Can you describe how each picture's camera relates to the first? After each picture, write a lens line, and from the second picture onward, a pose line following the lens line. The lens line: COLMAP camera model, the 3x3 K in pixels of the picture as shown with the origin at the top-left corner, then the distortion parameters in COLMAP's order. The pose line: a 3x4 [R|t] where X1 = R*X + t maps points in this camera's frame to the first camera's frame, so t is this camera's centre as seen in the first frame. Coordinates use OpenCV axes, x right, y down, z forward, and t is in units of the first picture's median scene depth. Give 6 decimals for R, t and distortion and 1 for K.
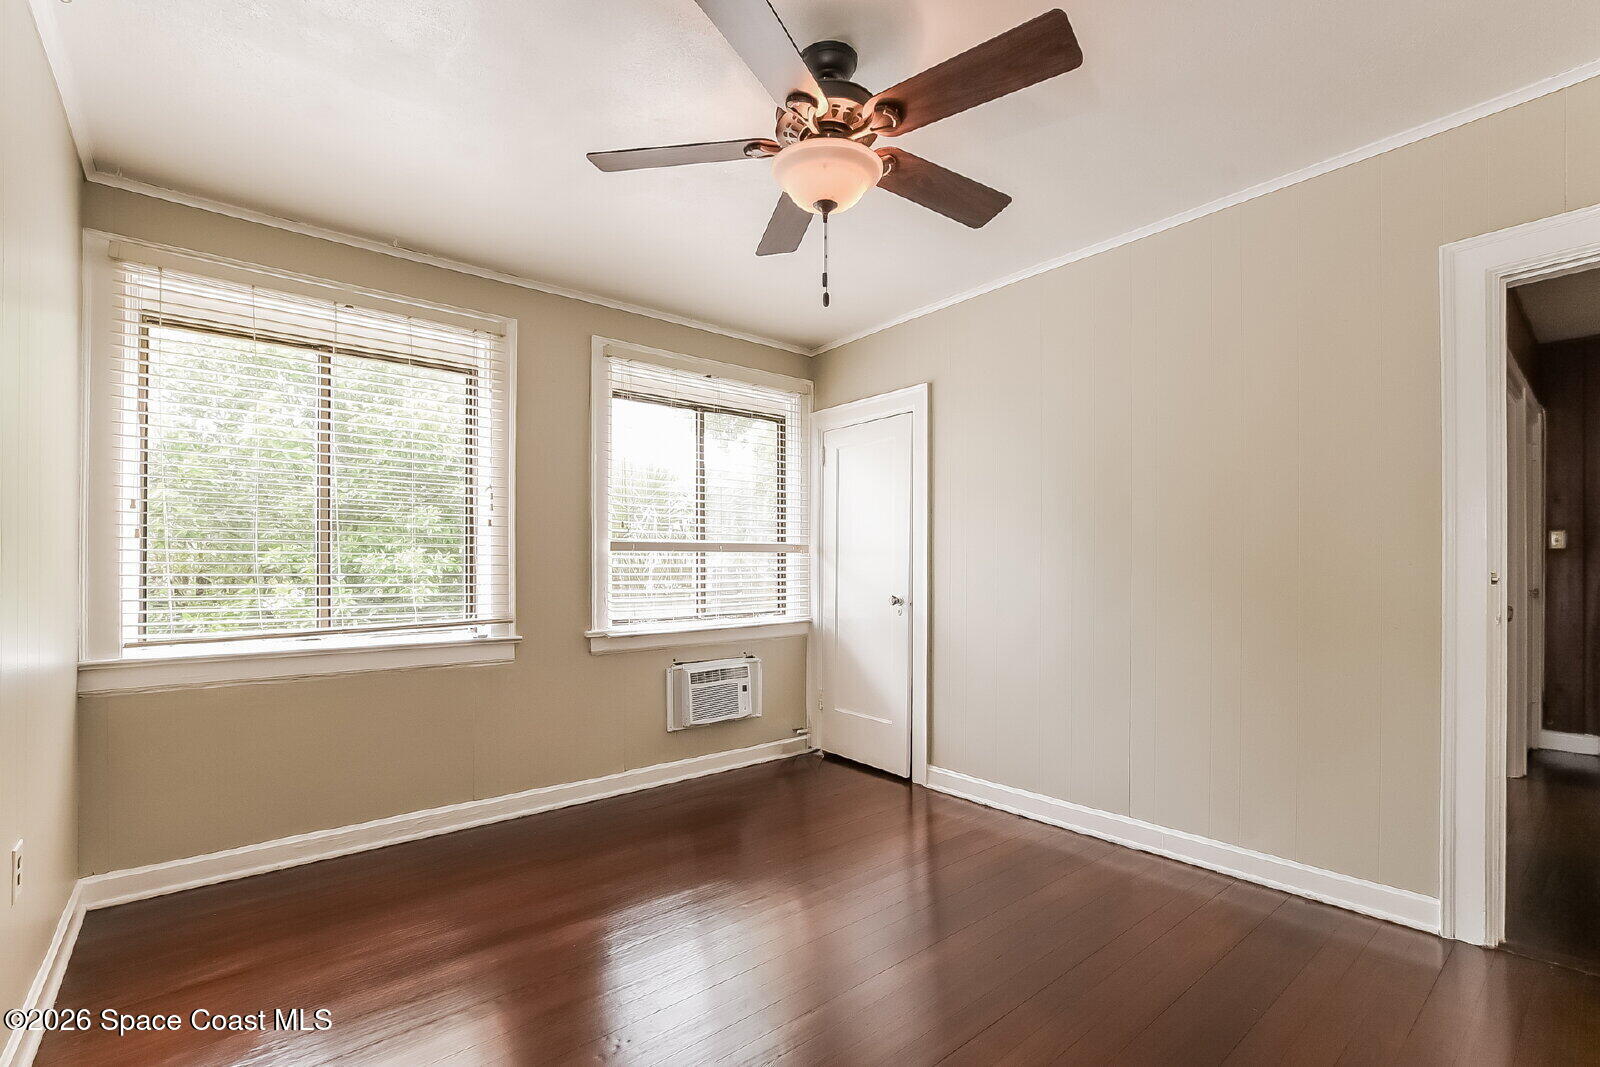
lens RADIAL K [[714.3, 0, 795.1], [0, 714.3, 567.9], [0, 0, 1]] dist [-0.002128, 0.000329]
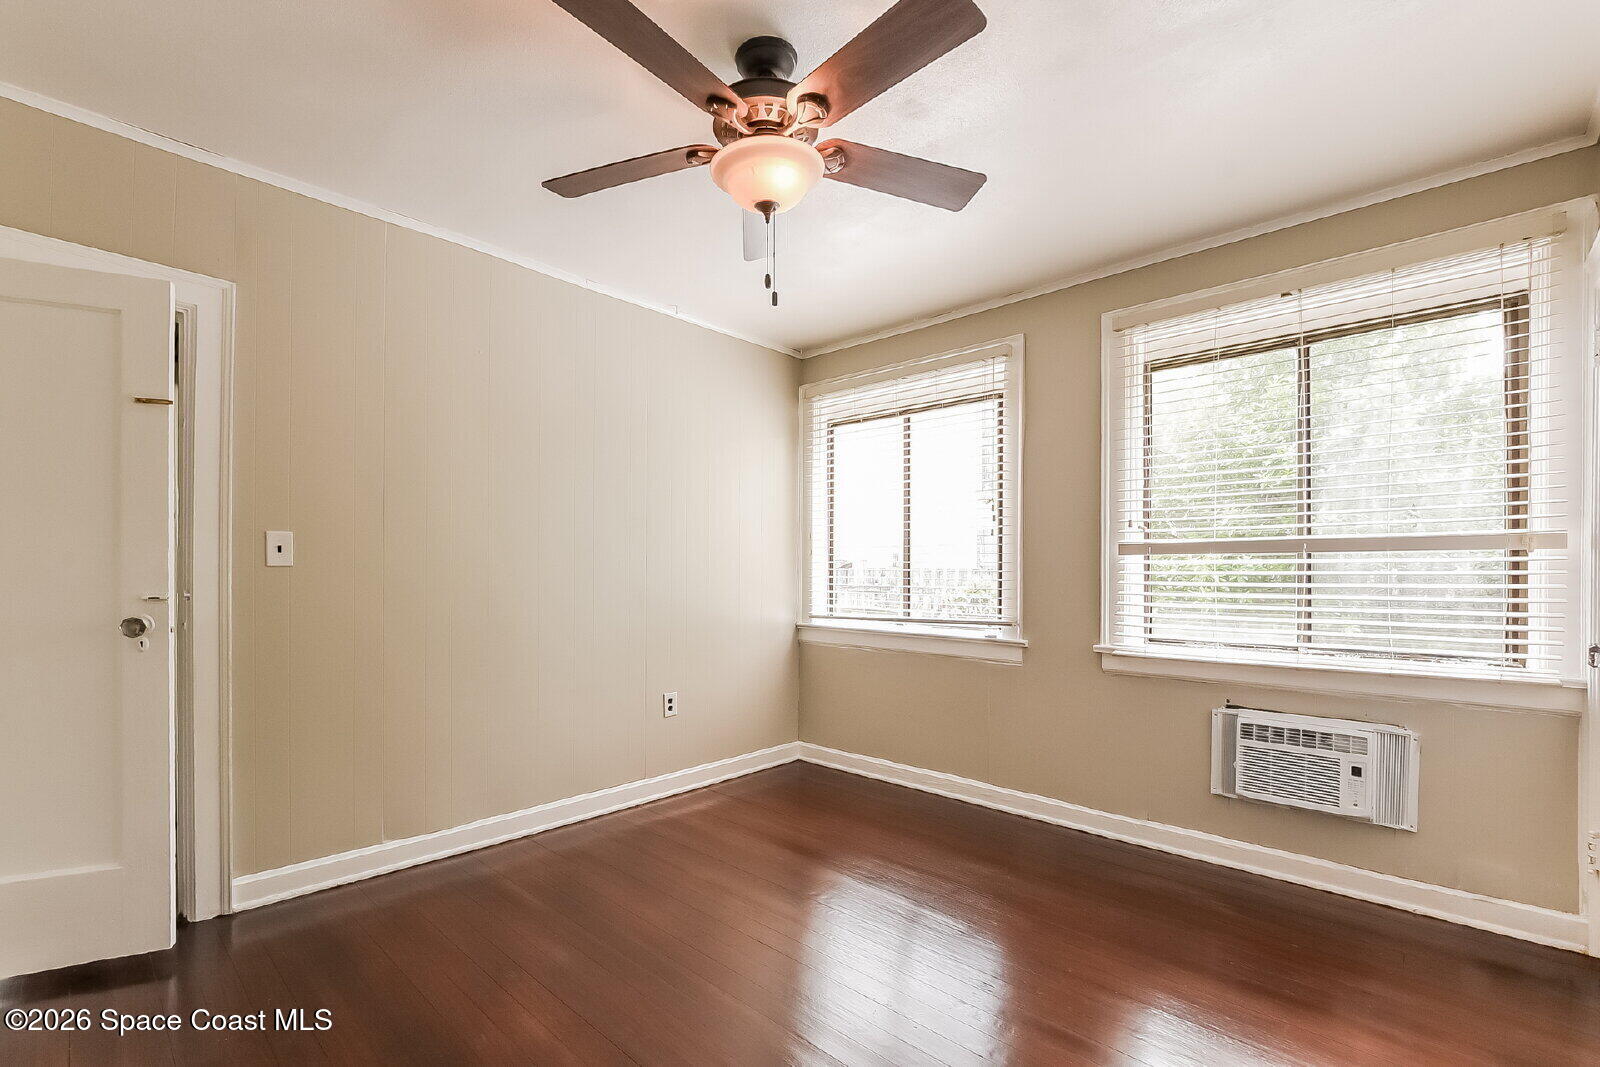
lens RADIAL K [[714.3, 0, 795.1], [0, 714.3, 567.9], [0, 0, 1]] dist [-0.002128, 0.000329]
pose [[0.130671, 0.003176, -0.991421, 0.503225], [0.000220, 0.999995, 0.003233, -0.010801], [0.991426, -0.000641, 0.130670, 0.459079]]
